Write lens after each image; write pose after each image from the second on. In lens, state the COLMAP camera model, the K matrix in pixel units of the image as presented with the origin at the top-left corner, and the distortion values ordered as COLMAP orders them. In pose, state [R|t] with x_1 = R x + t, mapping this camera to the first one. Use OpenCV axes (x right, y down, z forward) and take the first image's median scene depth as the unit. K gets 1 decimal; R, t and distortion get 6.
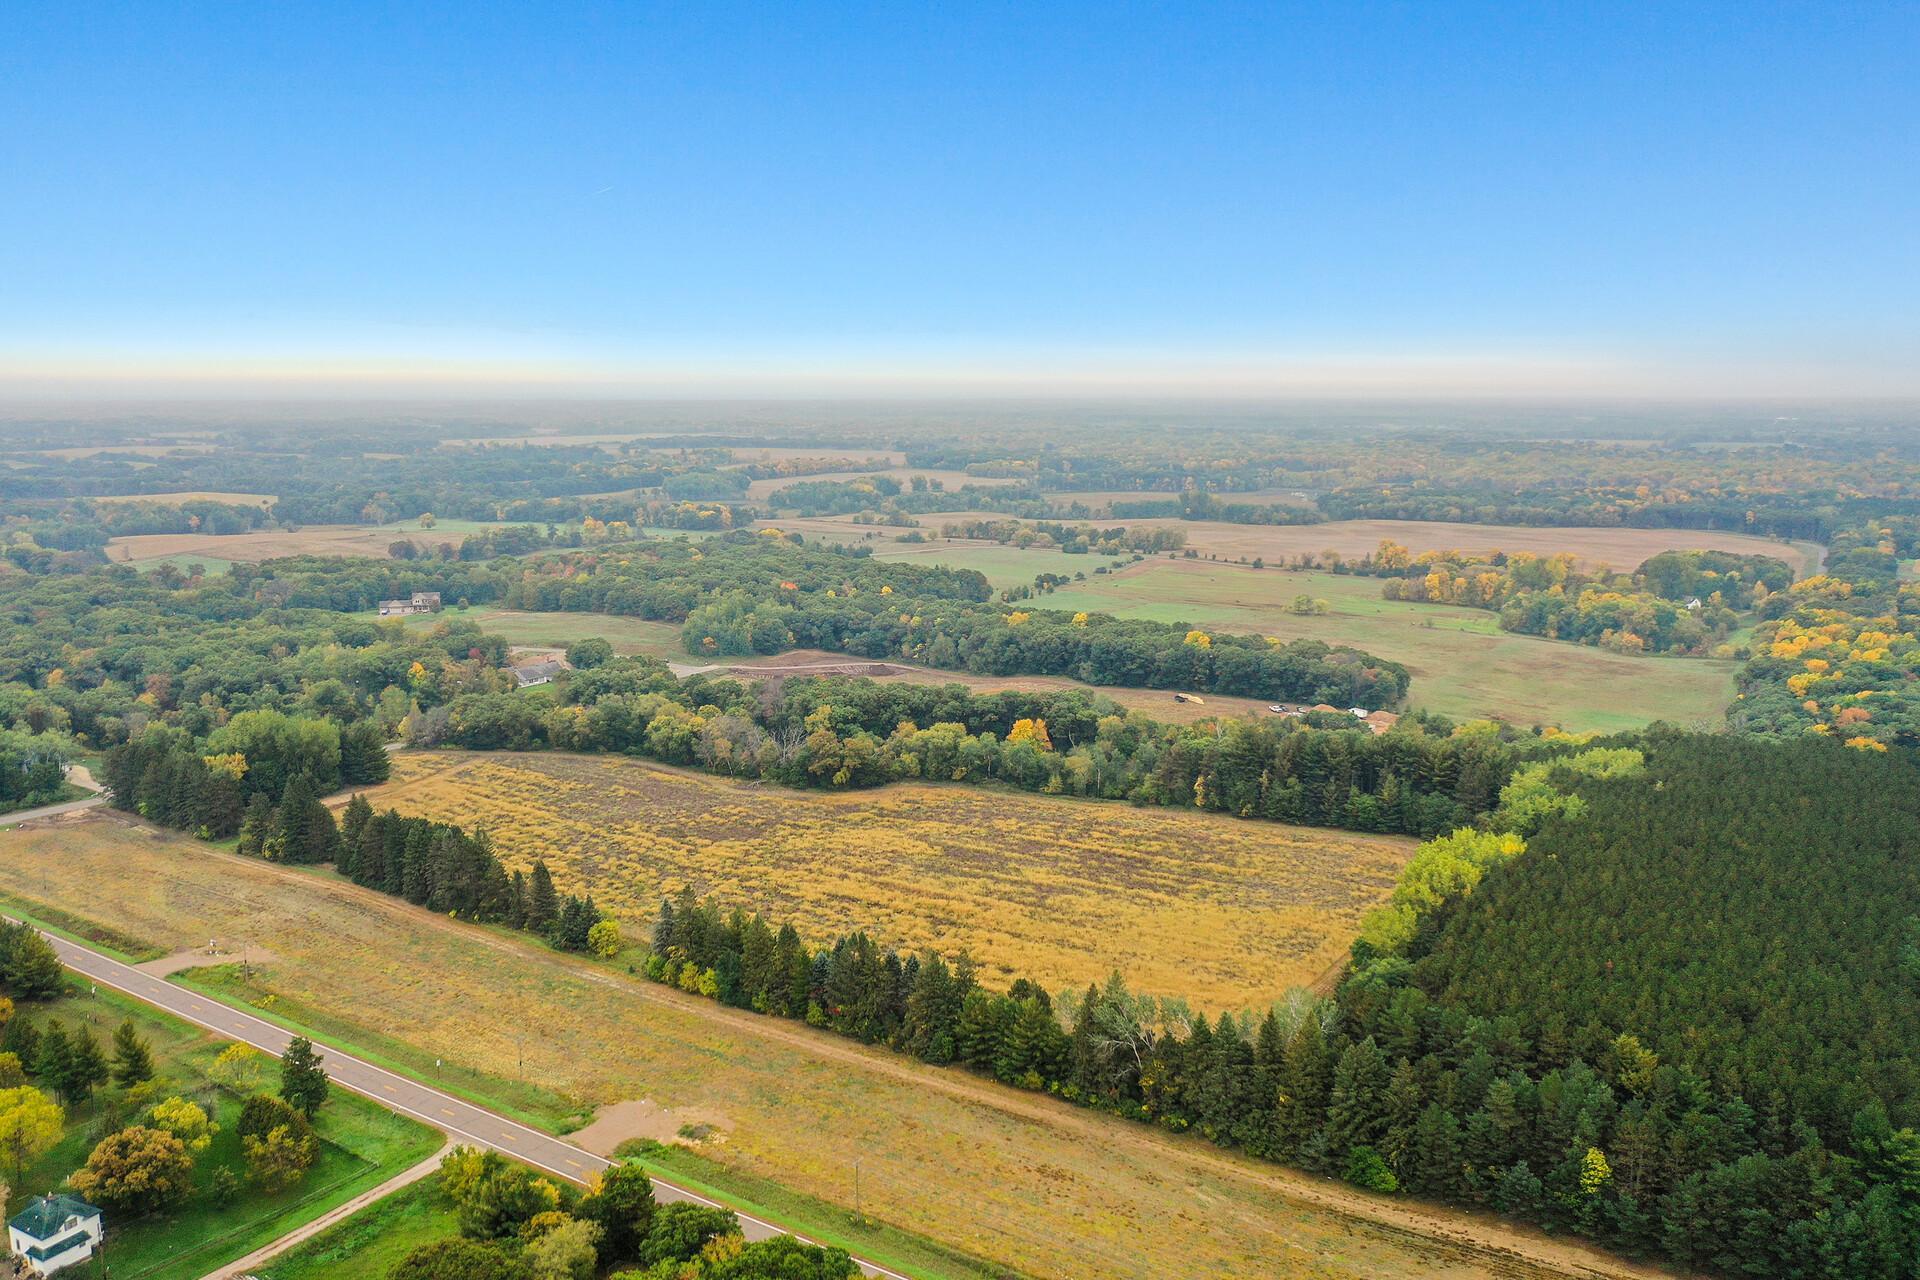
lens RADIAL K [[1505.9, 0, 960.0], [0, 1505.9, 640.0], [0, 0, 1]] dist [-0.020314, 0.000999]
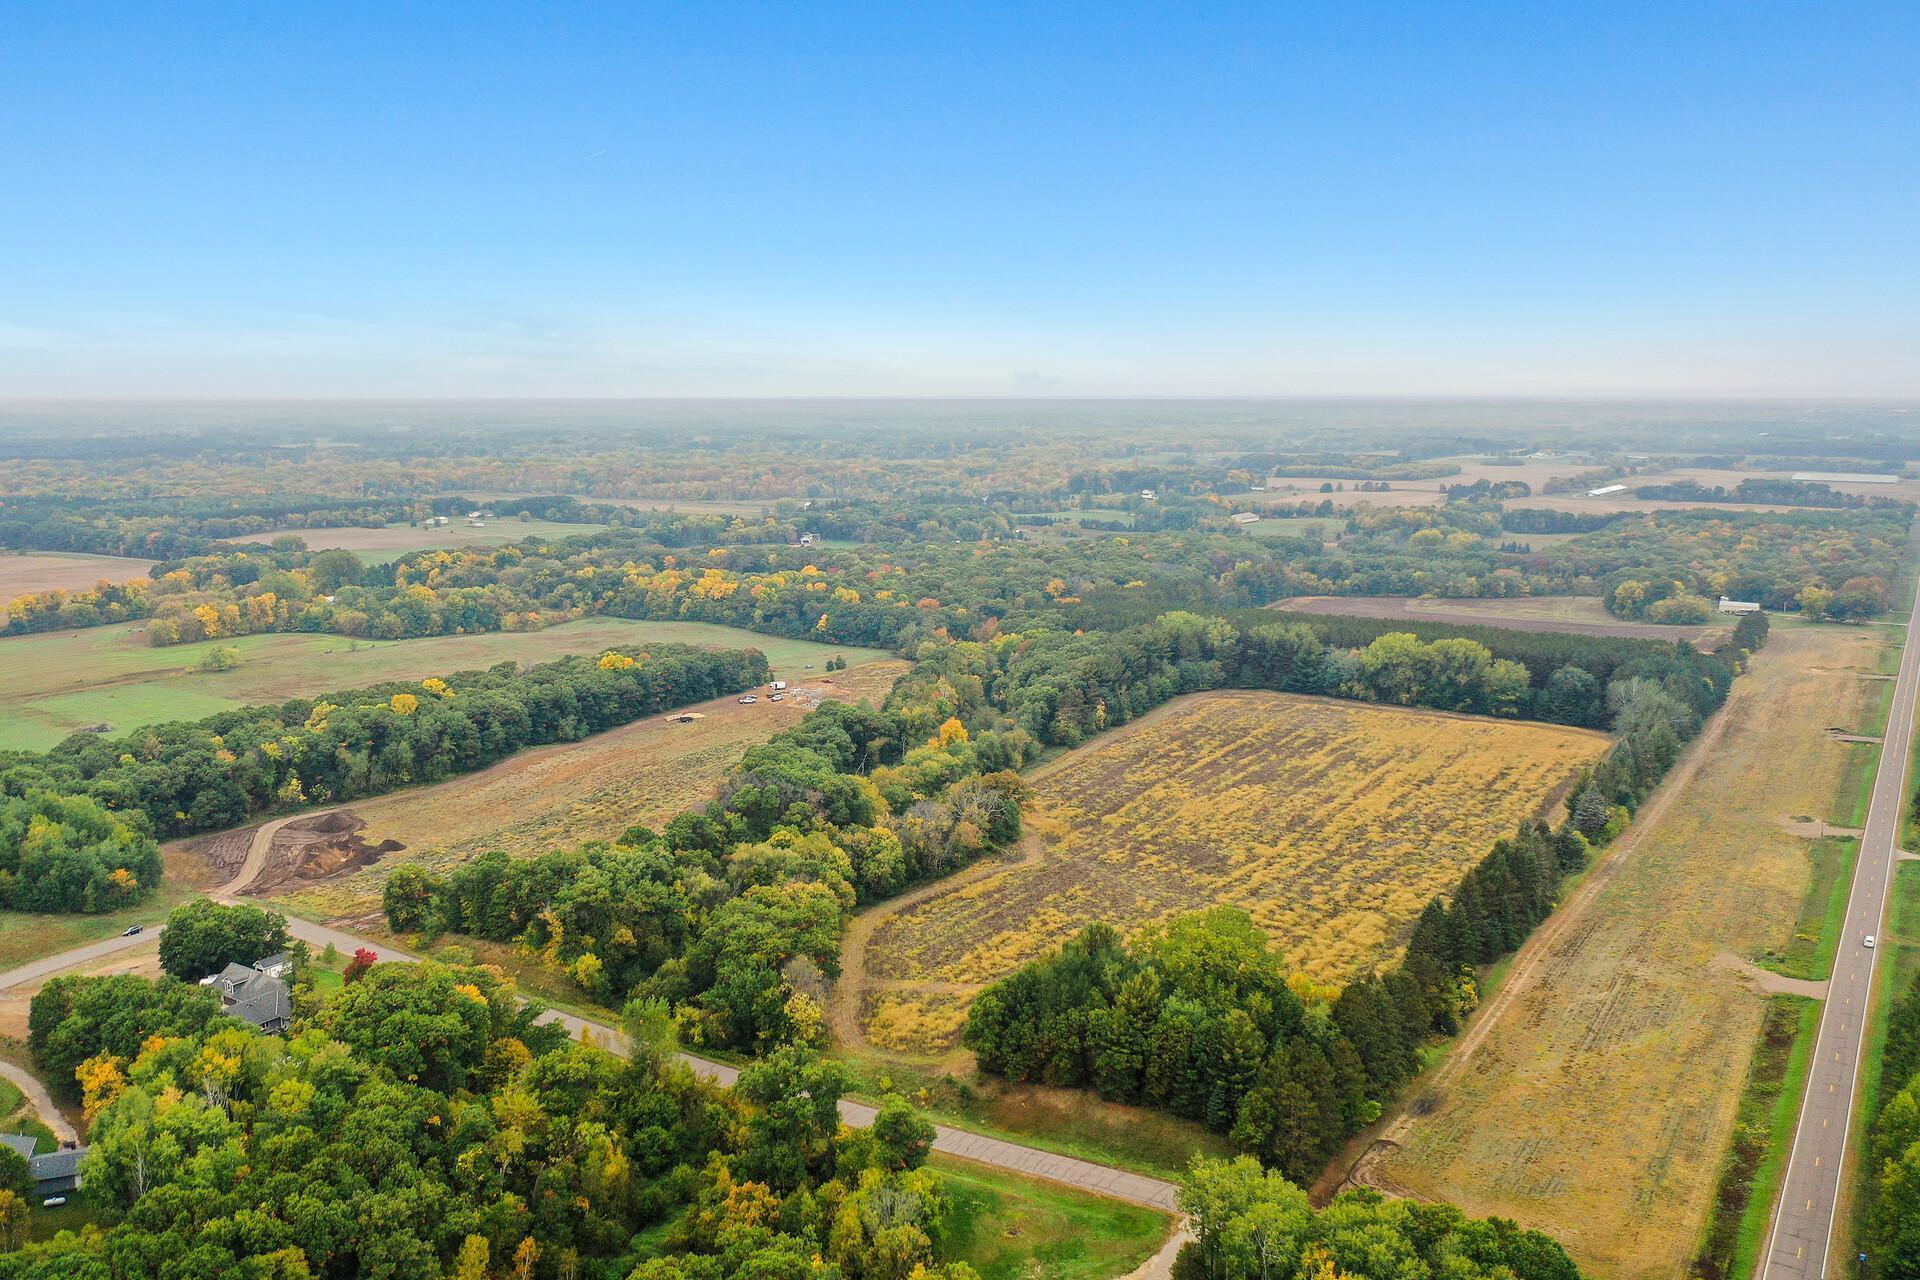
lens RADIAL K [[1521.3, 0, 960.0], [0, 1521.3, 640.0], [0, 0, 1]] dist [-0.025544, -0.000323]
pose [[-0.006382, -0.163999, 0.986440, -0.923004], [0.166383, 0.972535, 0.162763, -0.159050], [-0.986041, 0.165165, 0.021080, 0.939827]]
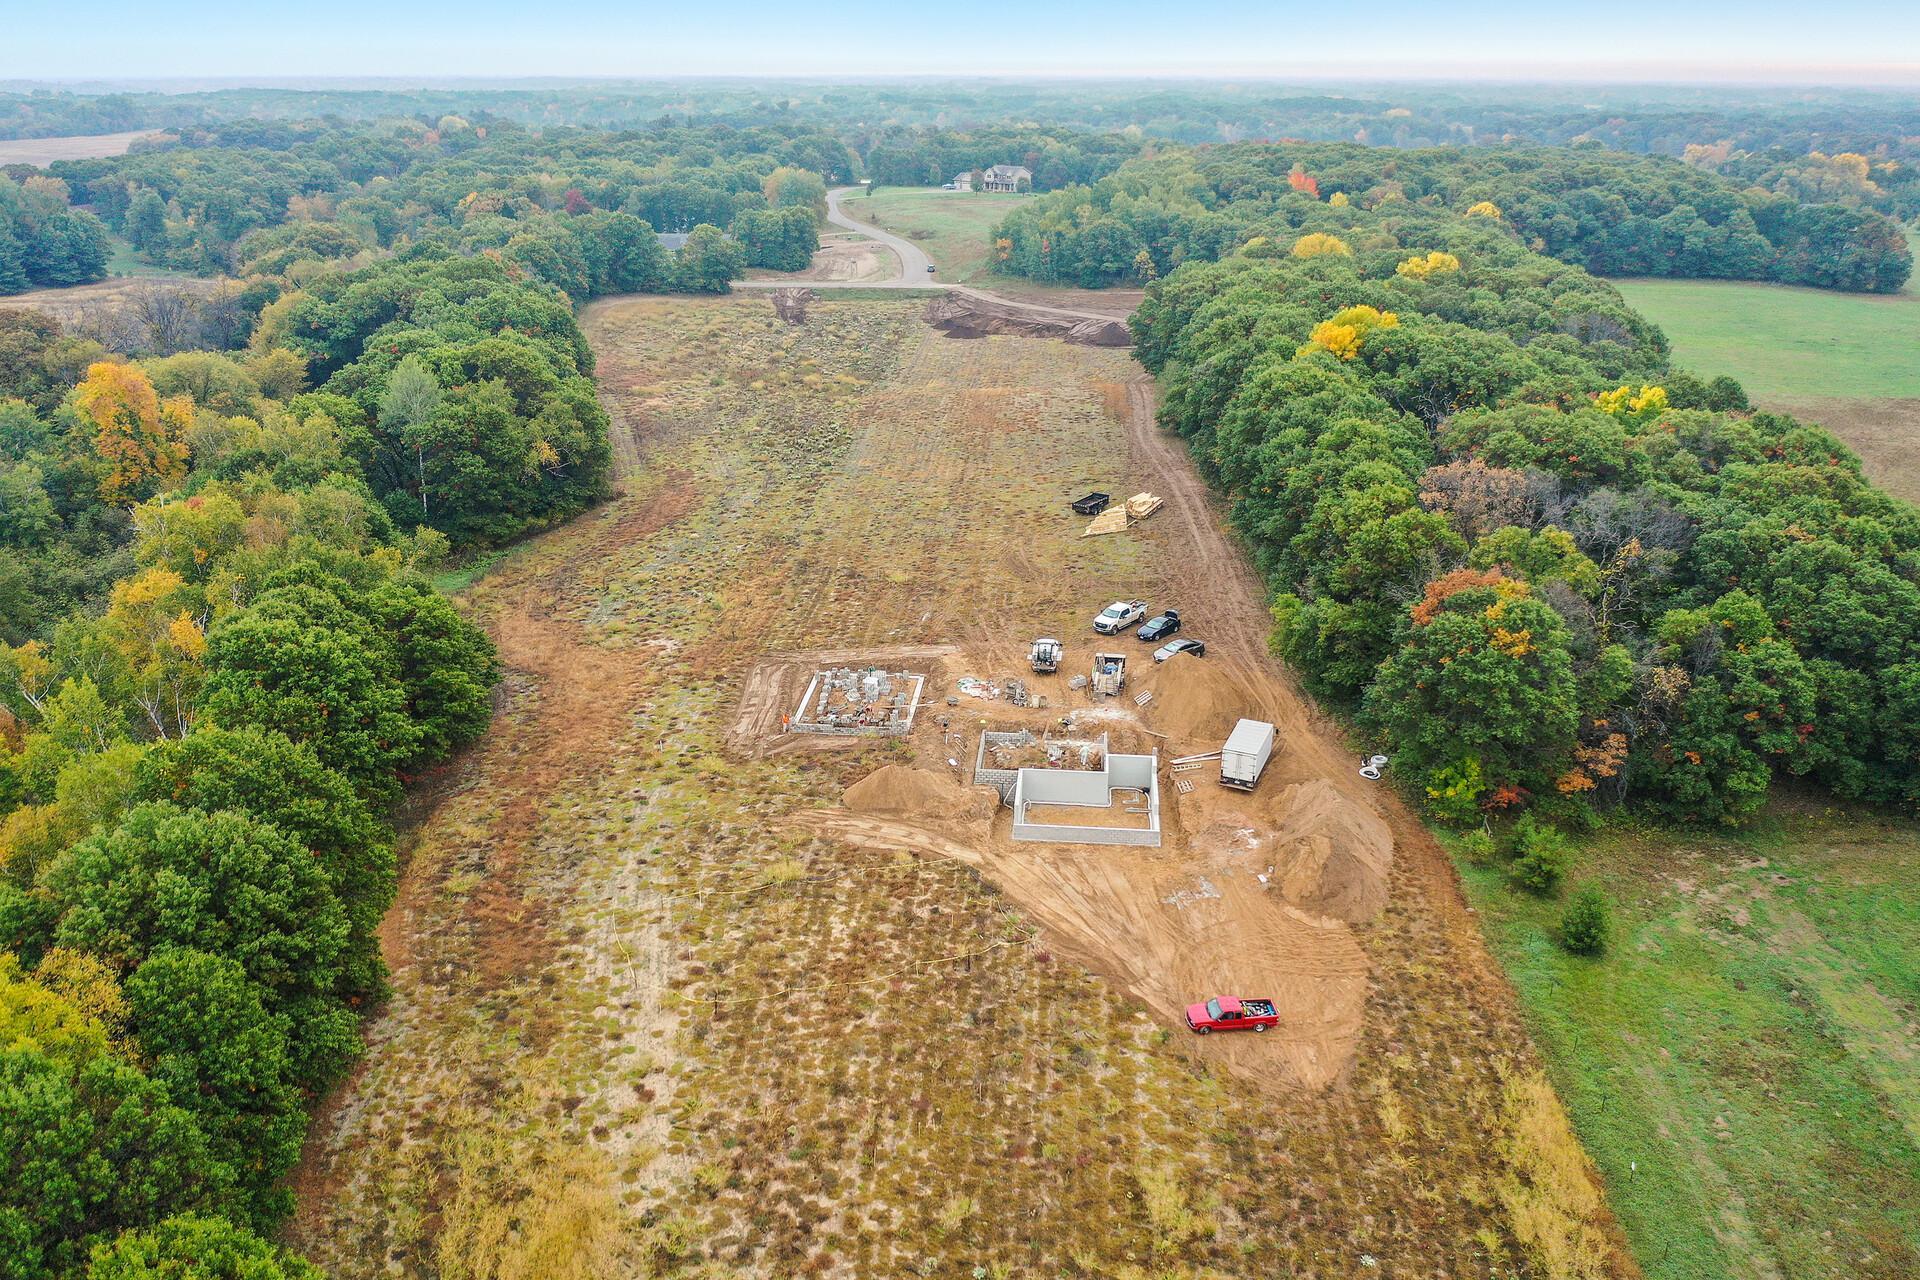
lens RADIAL K [[1494.7, 0, 960.0], [0, 1494.7, 640.0], [0, 0, 1]] dist [-0.024061, 0.002121]
pose [[0.469475, 0.314895, -0.824885, 0.452362], [-0.150550, 0.949110, 0.276632, -0.015103], [0.870016, -0.005685, 0.492990, 0.974692]]
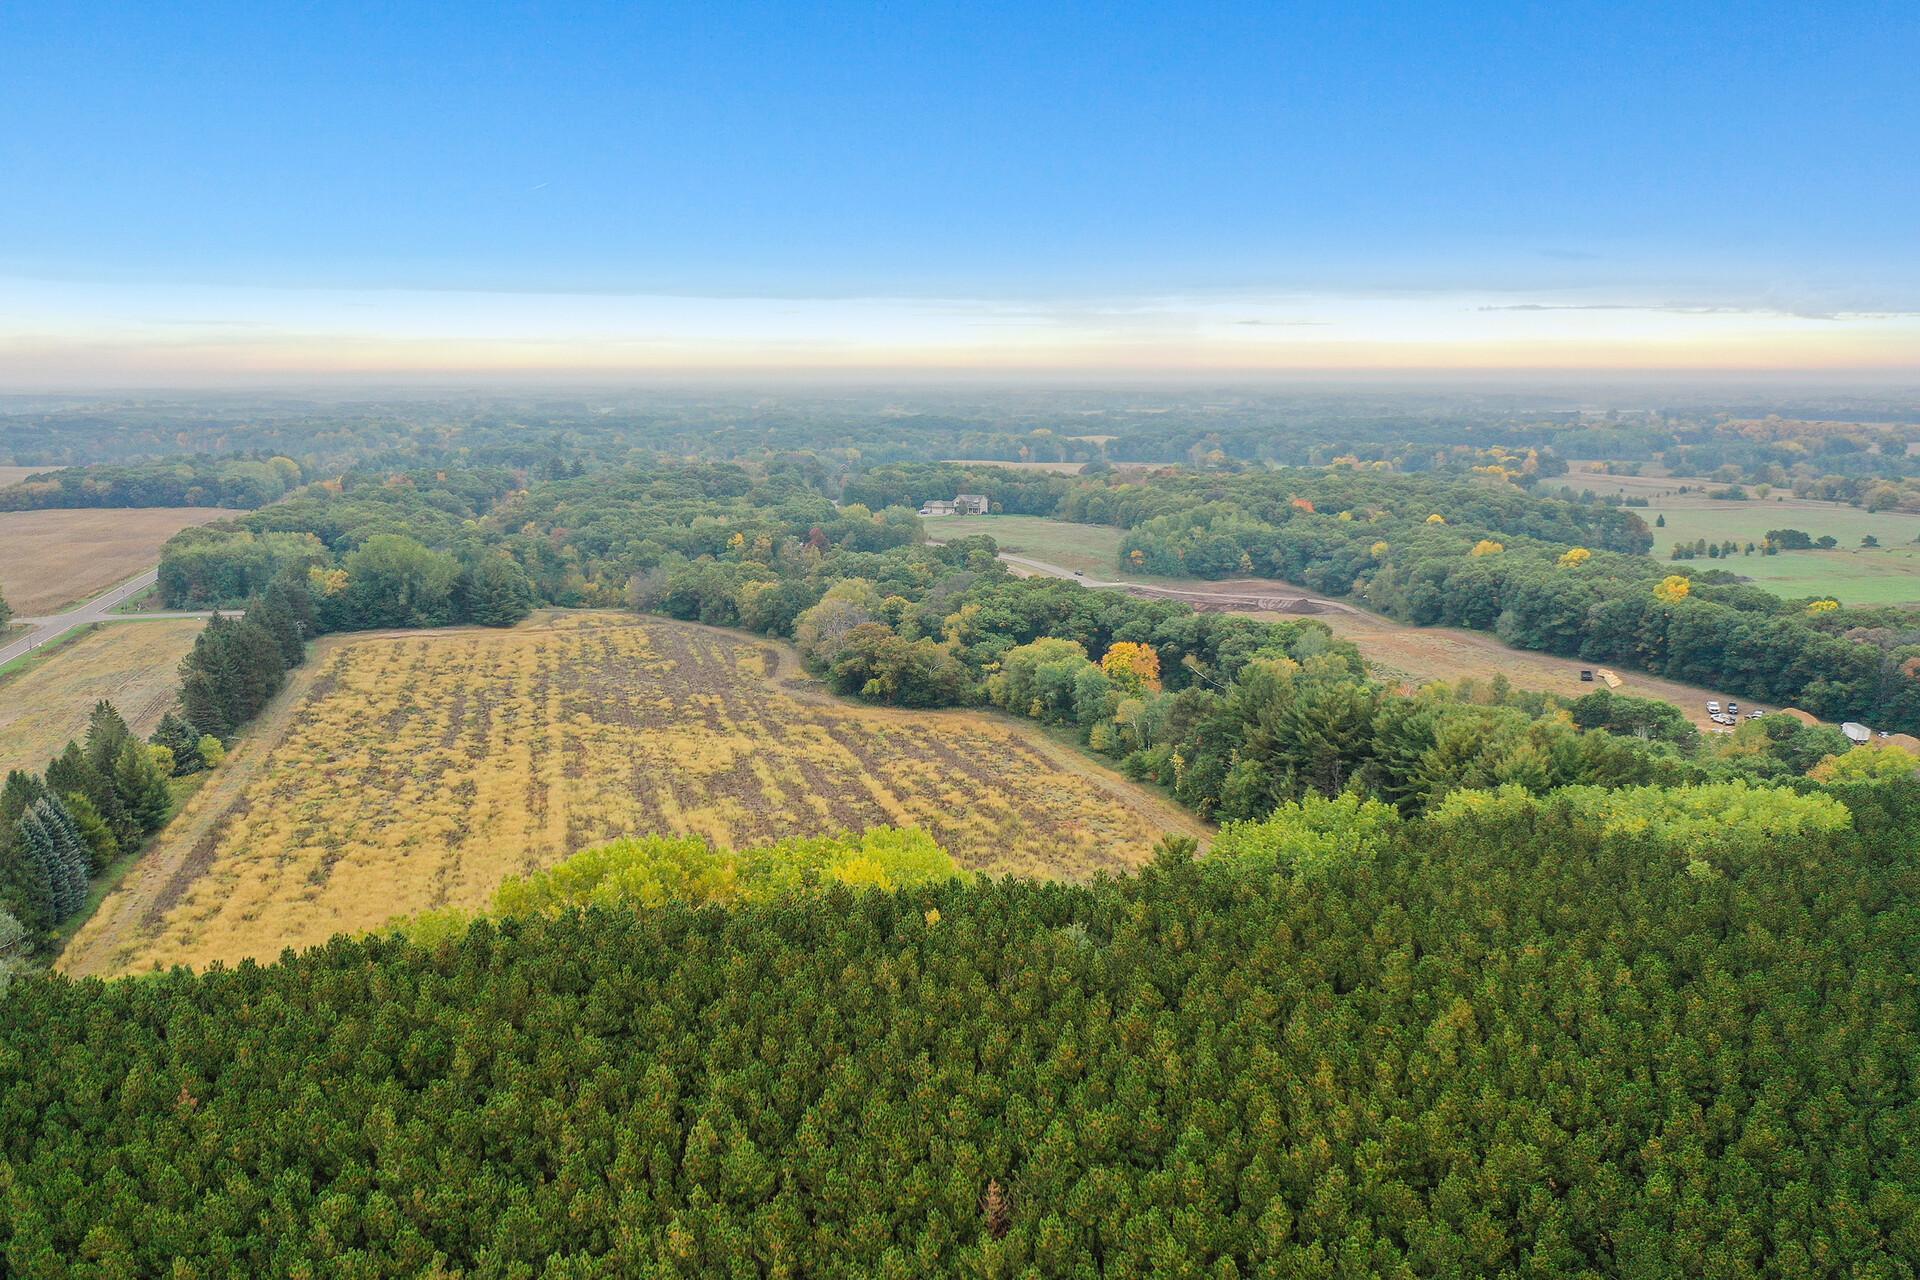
lens RADIAL K [[1539.1, 0, 960.0], [0, 1539.1, 640.0], [0, 0, 1]] dist [-0.016938, -0.006373]
pose [[0.753940, 0.107478, -0.648092, 0.418448], [-0.106340, 0.993482, 0.041049, 0.030745], [0.648280, 0.037970, 0.760455, 0.420465]]
